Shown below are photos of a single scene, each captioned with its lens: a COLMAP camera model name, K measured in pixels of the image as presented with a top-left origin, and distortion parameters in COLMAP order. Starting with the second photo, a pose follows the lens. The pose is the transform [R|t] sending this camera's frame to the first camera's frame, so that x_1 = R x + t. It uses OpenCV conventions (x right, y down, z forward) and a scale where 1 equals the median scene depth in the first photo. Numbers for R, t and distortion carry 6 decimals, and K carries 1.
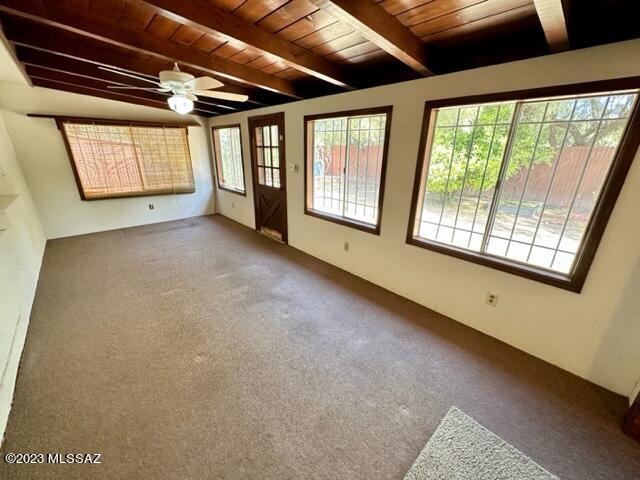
lens RADIAL K [[255.2, 0, 320.0], [0, 255.2, 240.0], [0, 0, 1]] dist [-0.001694, 0.000059]
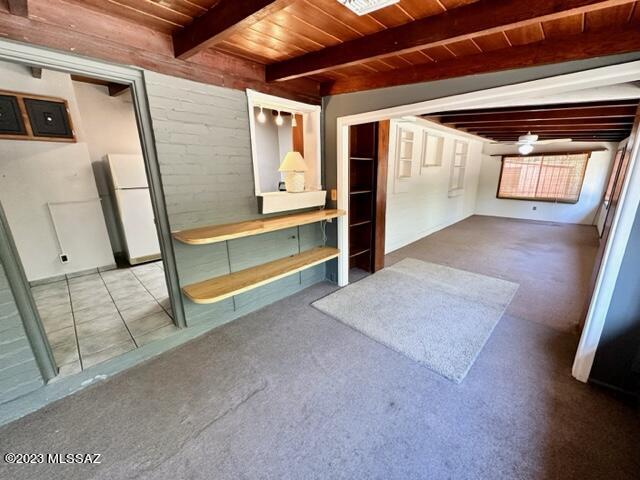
lens RADIAL K [[255.2, 0, 320.0], [0, 255.2, 240.0], [0, 0, 1]] dist [-0.001694, 0.000059]
pose [[0.048856, 0.243907, -0.968567, 0.744354], [-0.315707, 0.923779, 0.216704, 0.111131], [0.947598, 0.295197, 0.122135, -0.302929]]
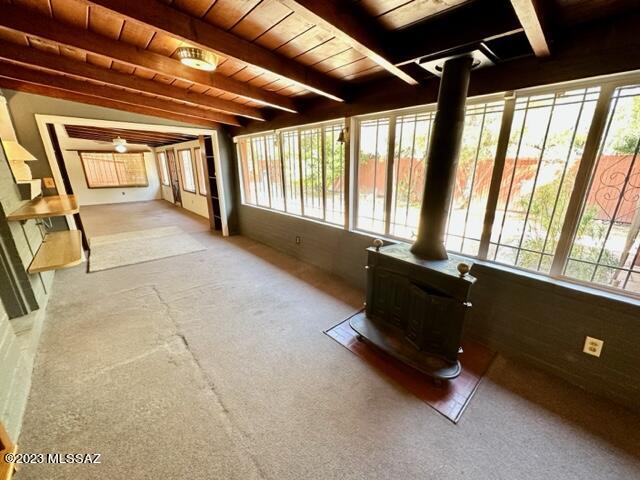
lens RADIAL K [[255.2, 0, 320.0], [0, 255.2, 240.0], [0, 0, 1]] dist [-0.001694, 0.000059]
pose [[0.999564, -0.010861, -0.027446, 0.863149], [0.009684, 0.999043, -0.042646, 0.315246], [0.027883, 0.042362, 0.998713, -0.861547]]
